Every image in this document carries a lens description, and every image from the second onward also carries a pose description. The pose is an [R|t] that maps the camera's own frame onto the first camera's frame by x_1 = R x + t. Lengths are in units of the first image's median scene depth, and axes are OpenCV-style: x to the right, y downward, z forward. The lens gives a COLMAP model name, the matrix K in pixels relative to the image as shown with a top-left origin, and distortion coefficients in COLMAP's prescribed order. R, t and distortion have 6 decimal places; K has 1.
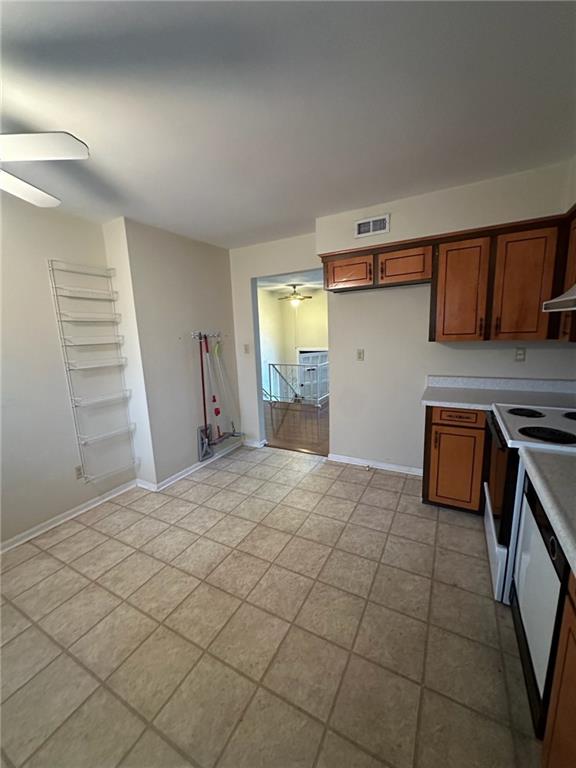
lens RADIAL K [[305.9, 0, 286.8], [0, 305.9, 385.2], [0, 0, 1]] dist [-0.001493, -0.000148]
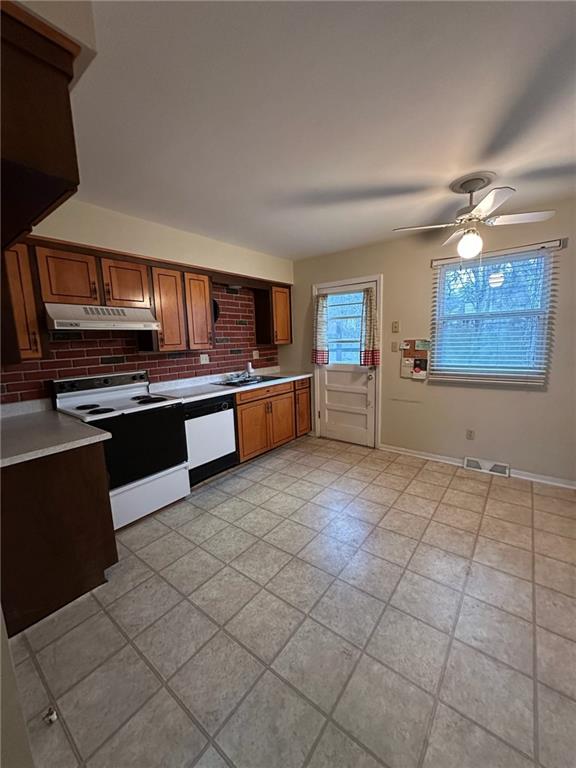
lens RADIAL K [[305.9, 0, 288.2], [0, 305.9, 383.7], [0, 0, 1]] dist [-0.001493, -0.000148]
pose [[-0.984664, 0.047448, 0.167885, -0.157618], [0.099570, 0.943027, 0.317469, -0.324047], [-0.143257, 0.329316, -0.933289, 1.999224]]
